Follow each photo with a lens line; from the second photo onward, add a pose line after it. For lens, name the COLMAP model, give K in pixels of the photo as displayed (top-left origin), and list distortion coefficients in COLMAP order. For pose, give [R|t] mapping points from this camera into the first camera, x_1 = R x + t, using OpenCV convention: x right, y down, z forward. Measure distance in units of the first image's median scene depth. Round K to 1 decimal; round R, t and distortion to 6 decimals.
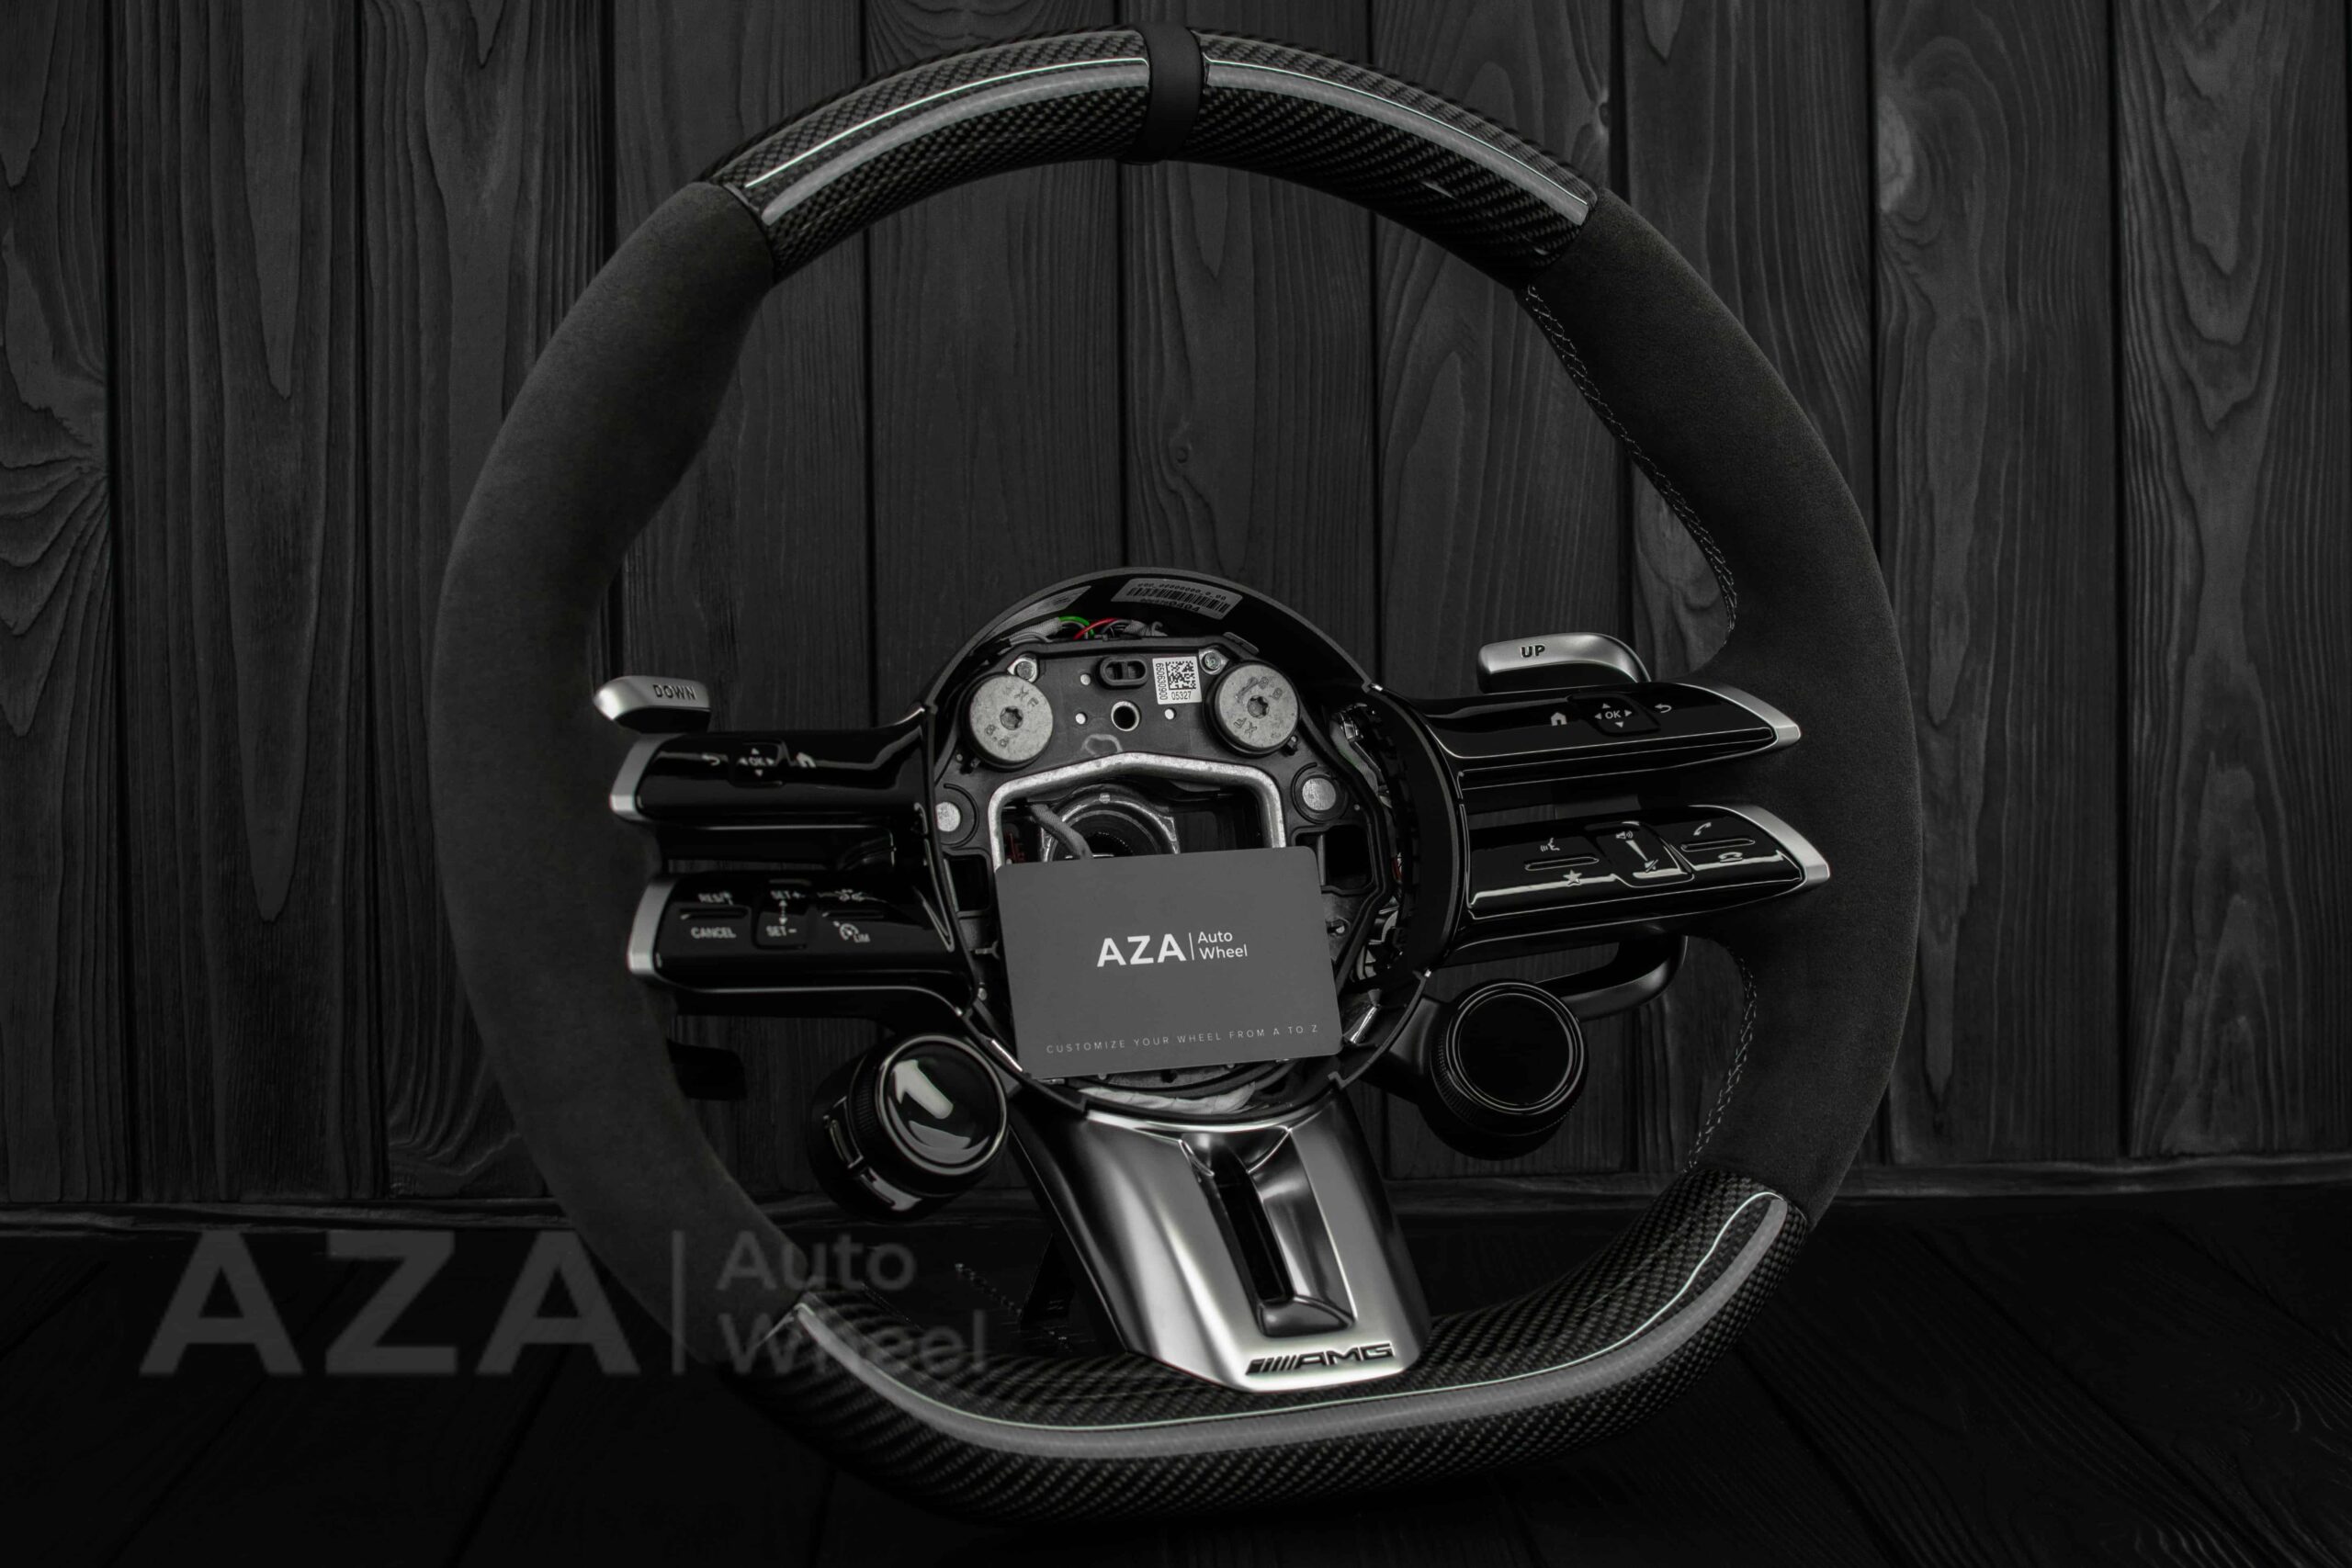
lens RADIAL K [[3550.6, 0, 1176.0], [0, 3550.6, 784.0], [0, 0, 1]] dist [-0.200137, 0.145668]
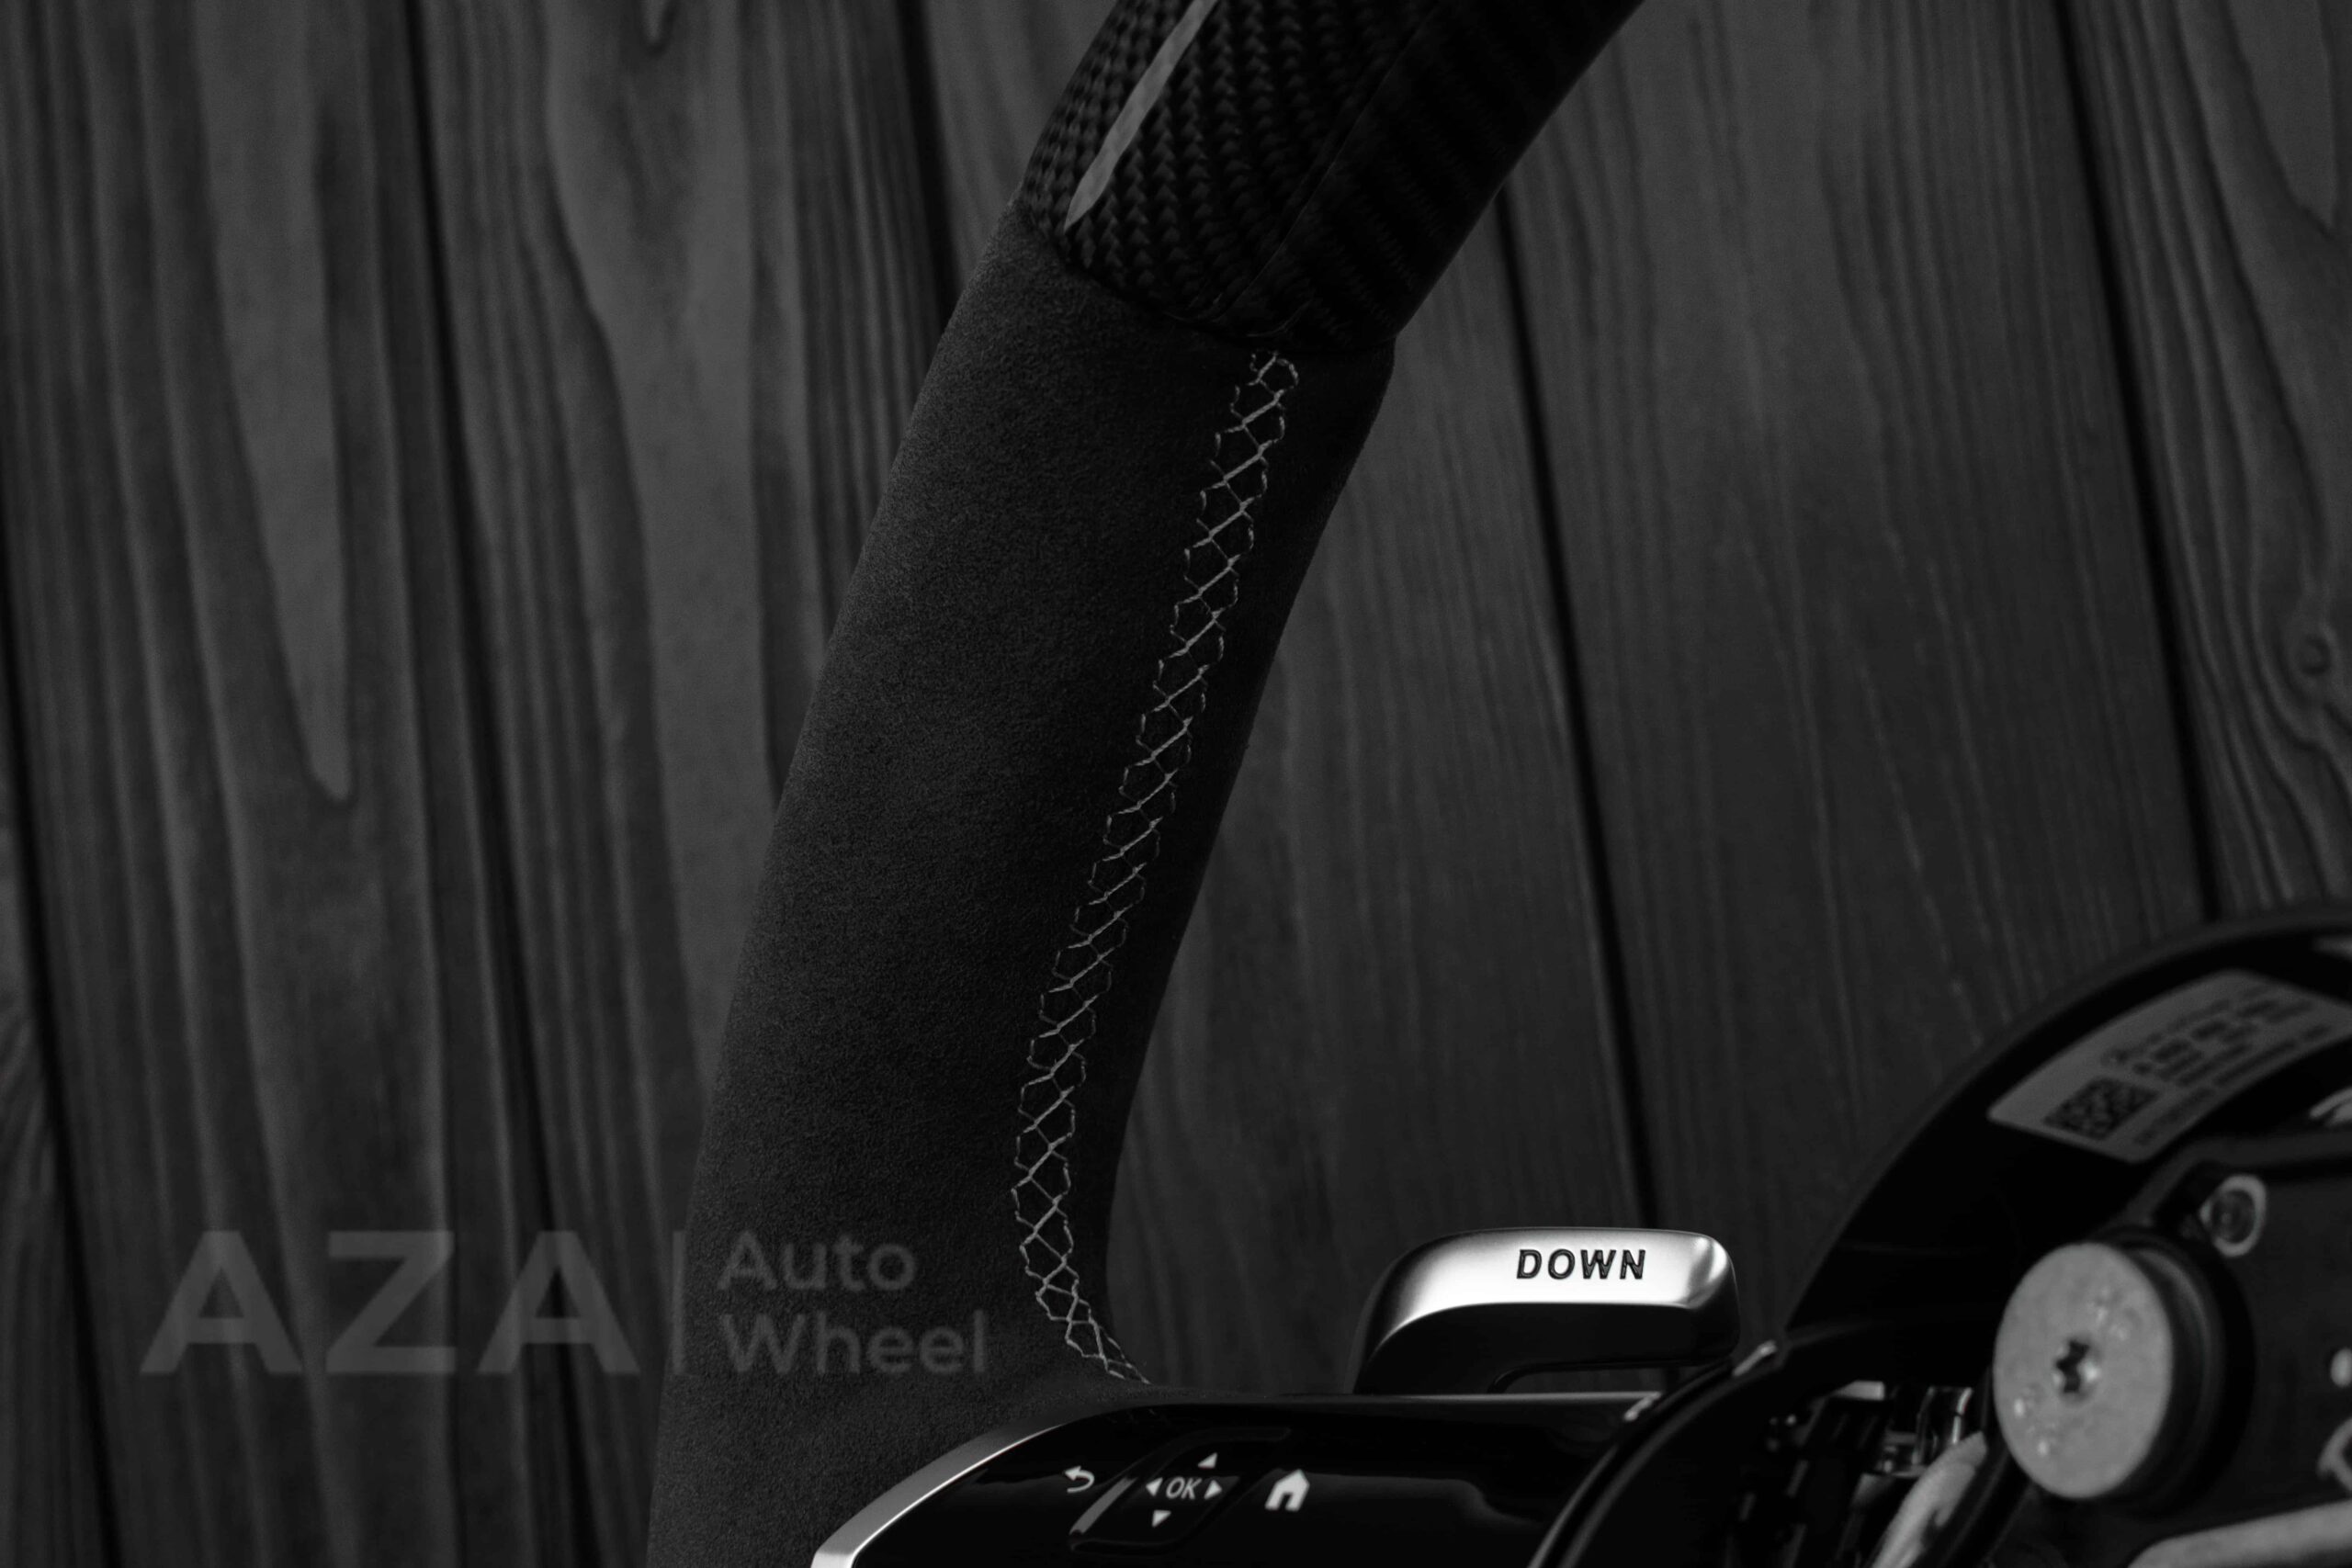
lens RADIAL K [[3426.8, 0, 1175.2], [0, 3426.8, 806.7], [0, 0, 1]] dist [-0.204145, 0.161660]
pose [[0.961789, -0.135285, -0.238032, -0.036065], [0.095277, 0.980435, -0.172251, -0.019987], [0.256678, 0.142990, 0.955861, 0.592252]]
